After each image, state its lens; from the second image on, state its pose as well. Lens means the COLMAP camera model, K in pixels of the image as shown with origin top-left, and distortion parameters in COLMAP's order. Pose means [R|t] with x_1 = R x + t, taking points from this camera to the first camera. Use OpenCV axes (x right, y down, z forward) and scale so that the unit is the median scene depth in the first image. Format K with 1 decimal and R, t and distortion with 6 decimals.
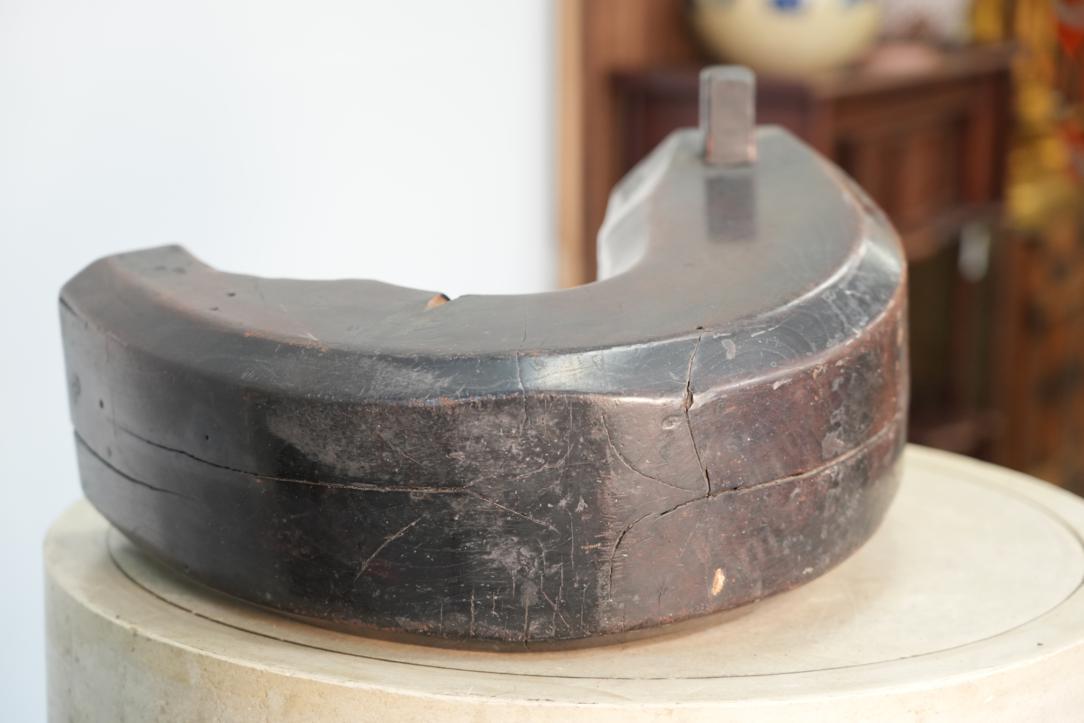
lens RADIAL K [[2331.3, 0, 541.3], [0, 2331.3, 360.9], [0, 0, 1]] dist [0.002591, 0.000000]
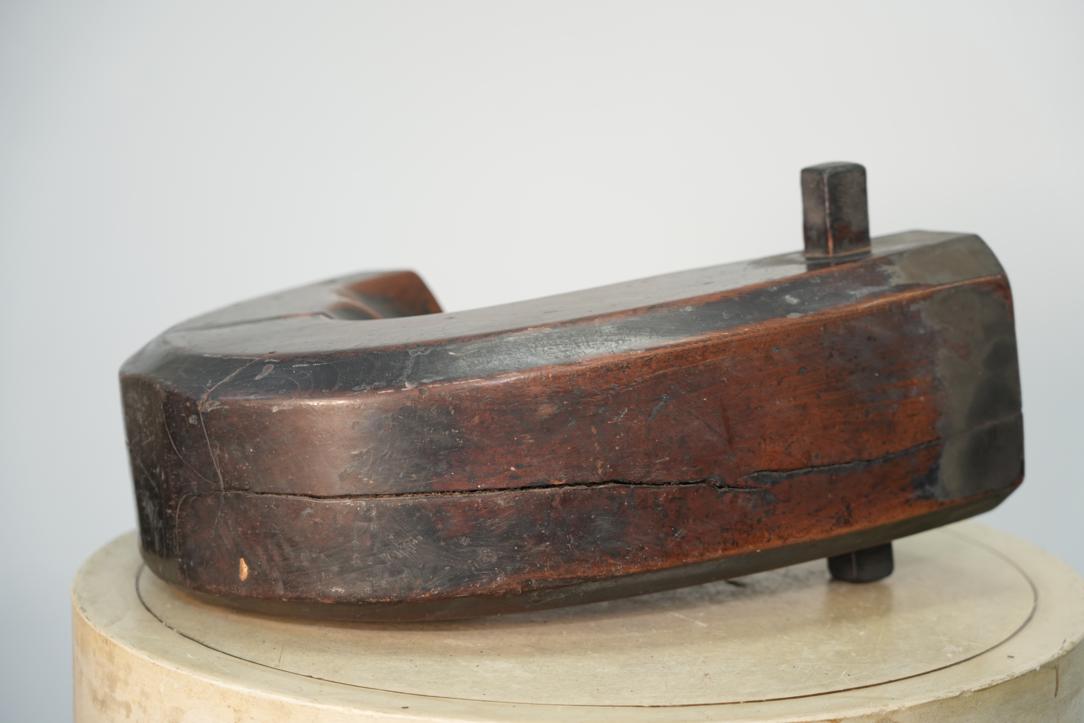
lens RADIAL K [[2331.3, 0, 542.6], [0, 2331.3, 362.0], [0, 0, 1]] dist [0.002591, 0.000000]
pose [[0.453650, 0.123193, -0.882624, 1.180868], [-0.176424, 0.983213, 0.046555, -0.089624], [0.873543, 0.134596, 0.467768, 0.582543]]
